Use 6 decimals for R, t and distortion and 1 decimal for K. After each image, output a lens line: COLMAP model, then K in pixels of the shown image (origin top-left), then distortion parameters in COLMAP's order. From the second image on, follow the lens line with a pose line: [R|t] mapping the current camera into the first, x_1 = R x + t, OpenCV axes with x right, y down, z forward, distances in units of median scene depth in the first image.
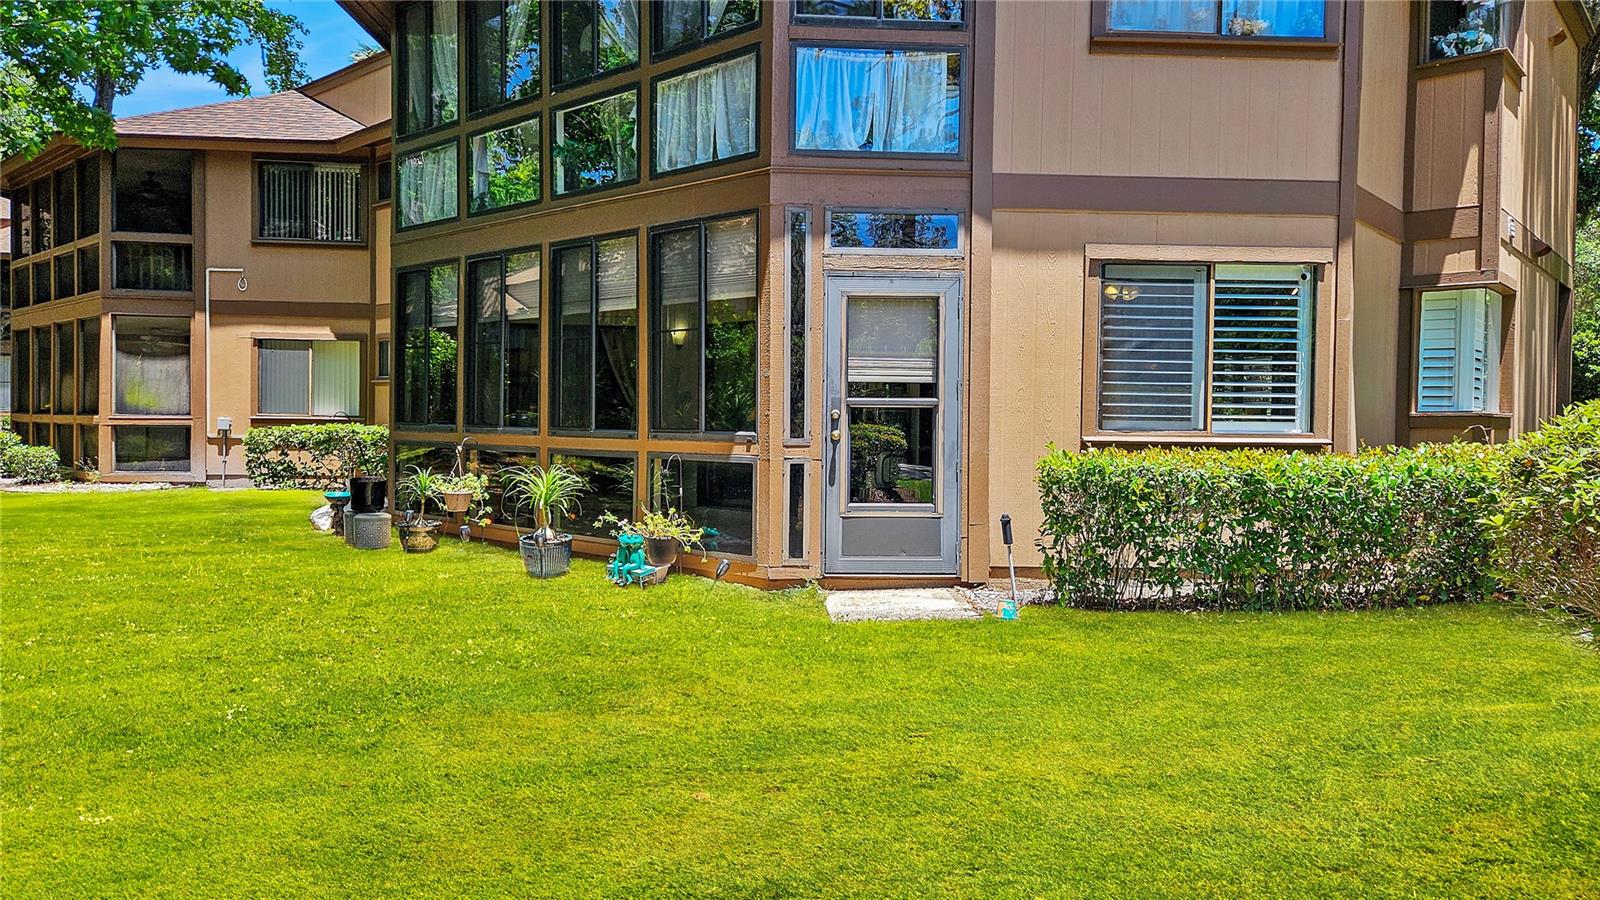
lens RADIAL K [[1122.4, 0, 801.1], [0, 1122.4, 438.0], [0, 0, 1]] dist [0.039640, -0.003311]
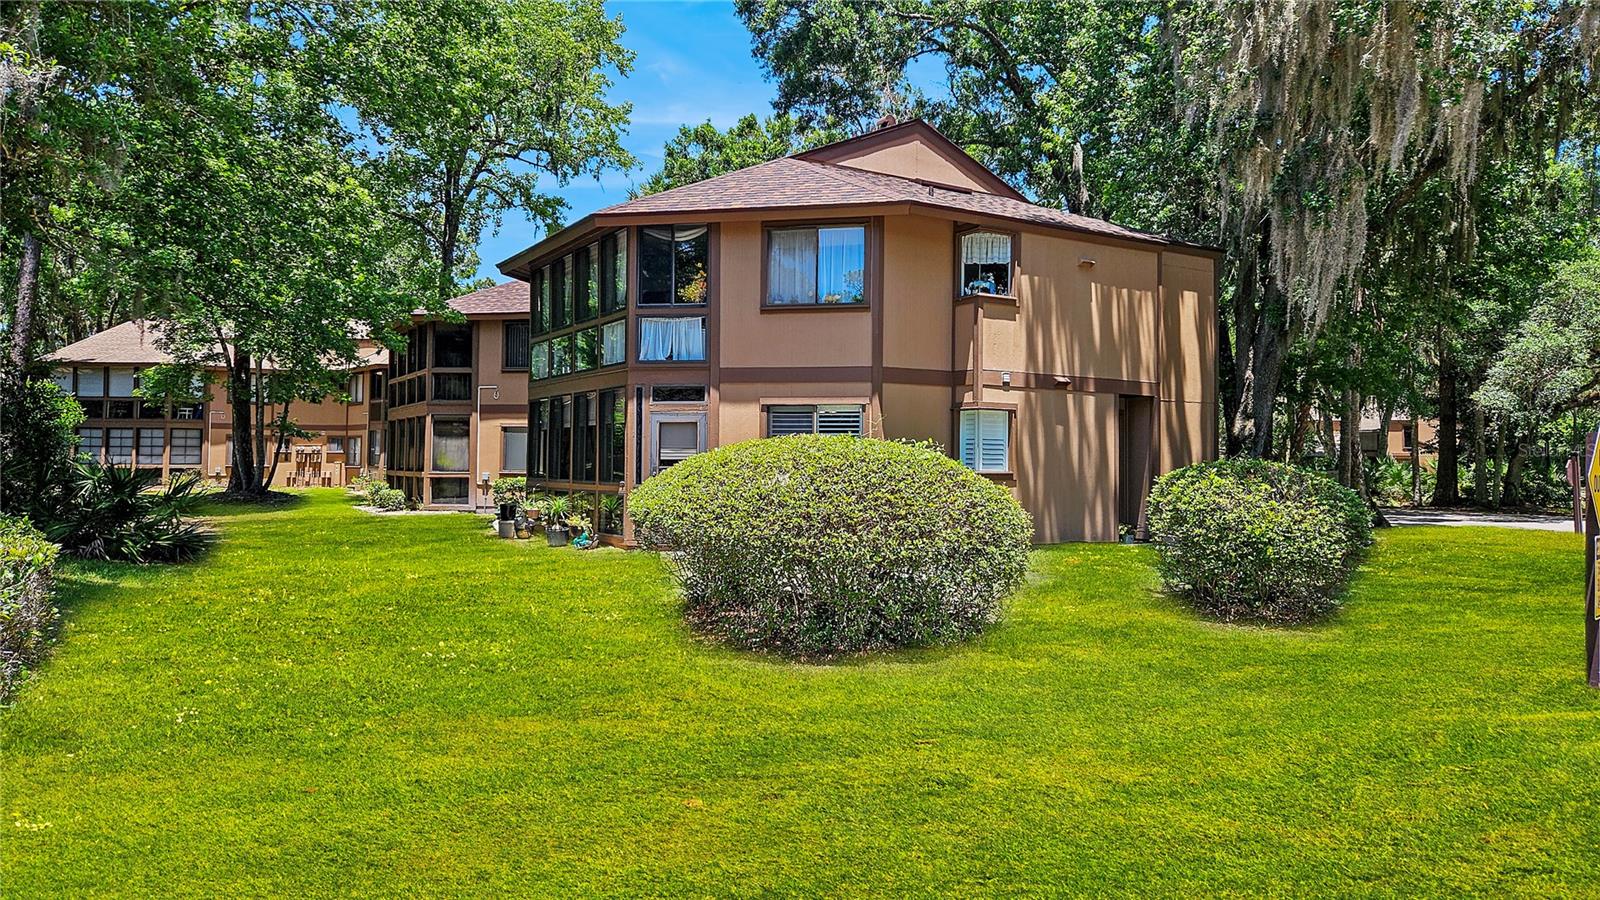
lens RADIAL K [[1122.4, 0, 801.1], [0, 1122.4, 438.0], [0, 0, 1]] dist [0.039640, -0.003311]
pose [[0.958821, -0.012494, -0.283735, 0.436440], [0.001099, 0.999188, -0.040282, -0.001436], [0.284008, 0.038311, 0.958056, -0.504403]]
